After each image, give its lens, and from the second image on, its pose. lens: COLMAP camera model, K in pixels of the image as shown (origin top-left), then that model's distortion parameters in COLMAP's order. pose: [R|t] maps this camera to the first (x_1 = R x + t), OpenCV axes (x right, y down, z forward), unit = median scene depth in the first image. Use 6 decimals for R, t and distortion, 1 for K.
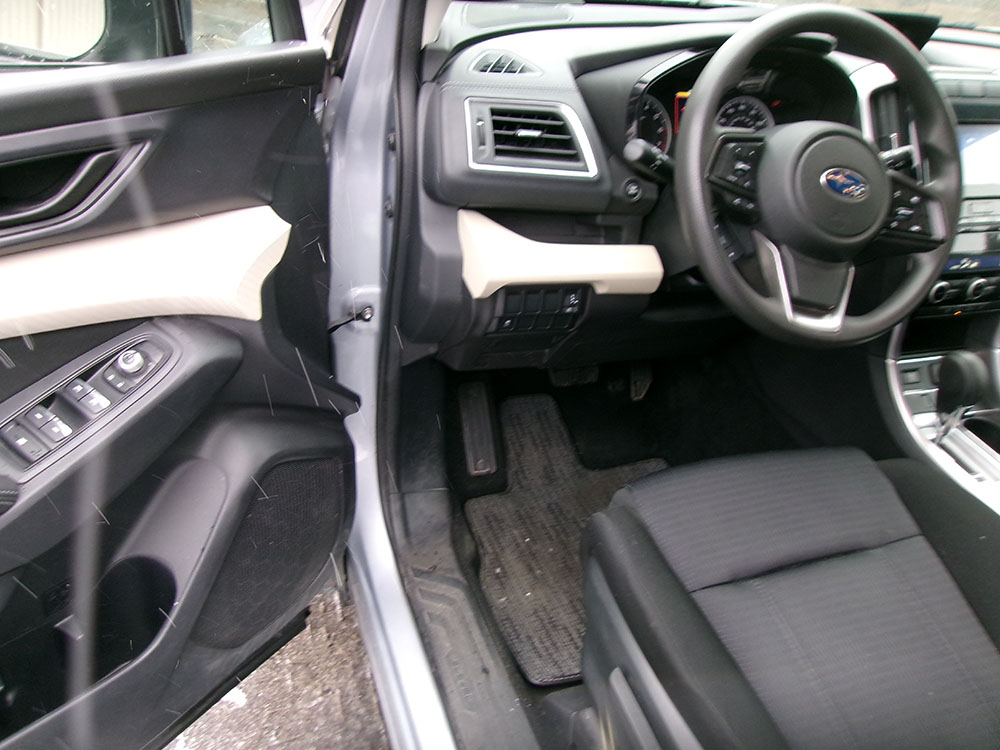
lens RADIAL K [[762.2, 0, 500.0], [0, 762.2, 375.0], [0, 0, 1]] dist [-0.007689, 0.016209]
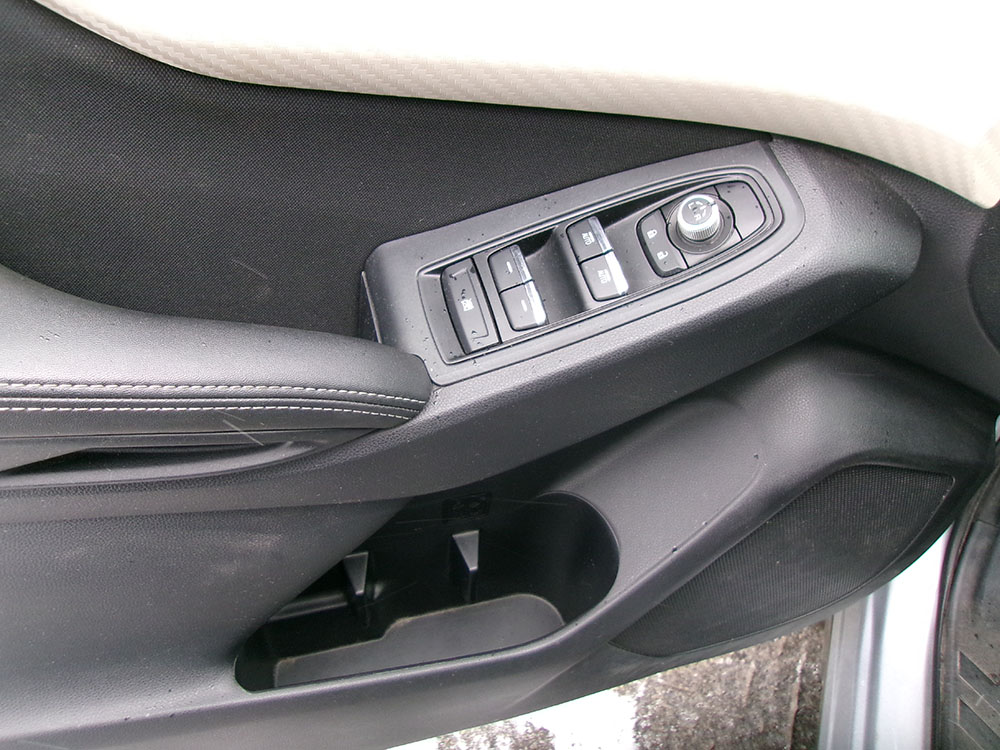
lens RADIAL K [[762.2, 0, 500.0], [0, 762.2, 375.0], [0, 0, 1]] dist [-0.007689, 0.016209]
pose [[0.735373, 0.451121, -0.505684, -0.285576], [-0.308187, 0.887217, 0.343316, -0.055313], [0.603529, -0.096620, 0.791466, 0.528218]]
